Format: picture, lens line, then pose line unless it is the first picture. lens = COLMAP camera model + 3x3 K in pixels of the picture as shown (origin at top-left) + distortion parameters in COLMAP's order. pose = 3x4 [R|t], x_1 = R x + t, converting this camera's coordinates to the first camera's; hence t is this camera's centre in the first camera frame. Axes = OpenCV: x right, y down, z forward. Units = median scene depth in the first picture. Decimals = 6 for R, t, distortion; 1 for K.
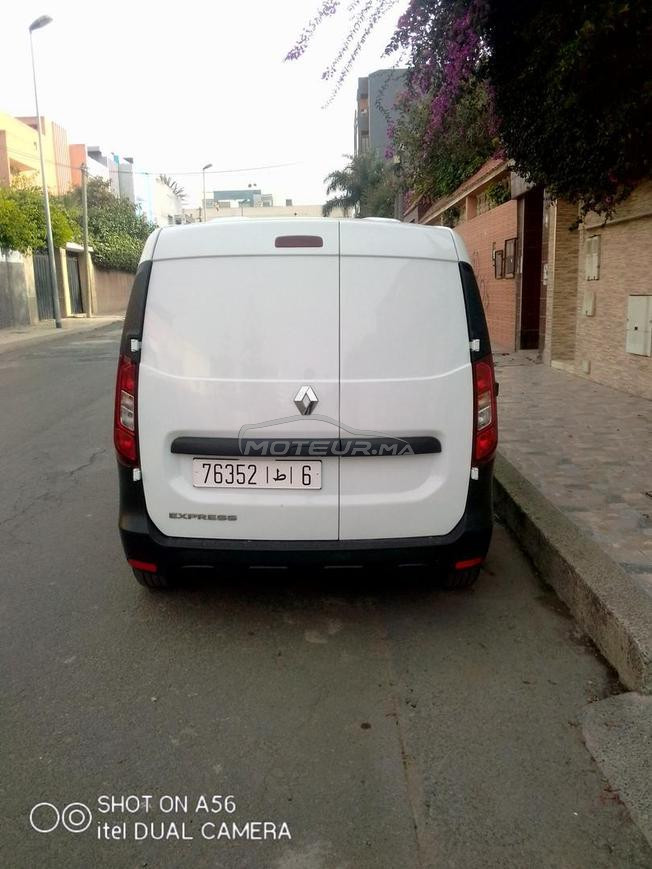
lens RADIAL K [[695.3, 0, 326.0], [0, 695.3, 434.5], [0, 0, 1]] dist [0.002011, -0.000339]
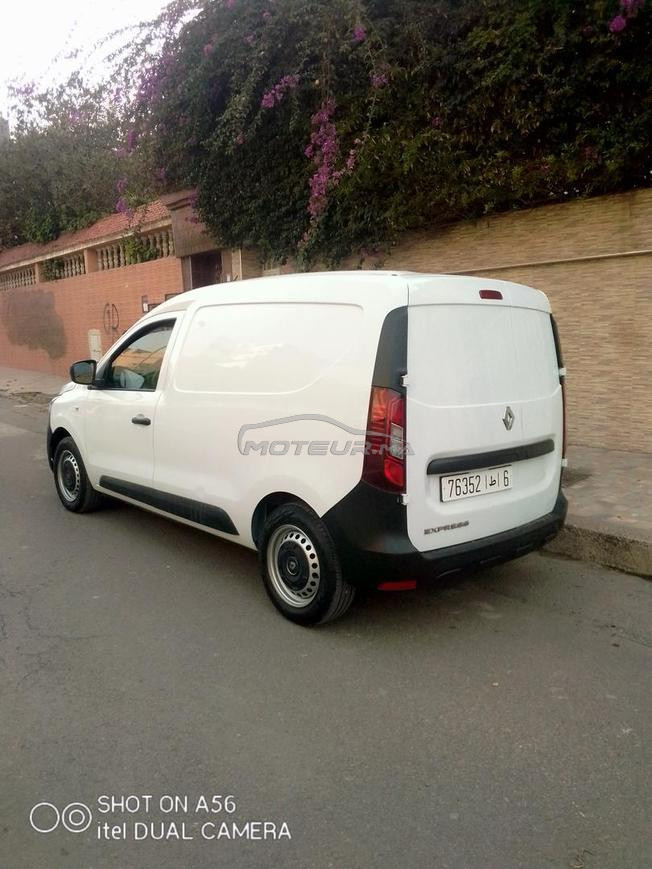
lens RADIAL K [[695.3, 0, 326.0], [0, 695.3, 434.5], [0, 0, 1]] dist [0.002011, -0.000339]
pose [[0.748880, -0.088028, 0.656833, -1.081720], [0.137617, 0.990190, -0.024198, -0.033542], [-0.648259, 0.108512, 0.753648, 0.254478]]
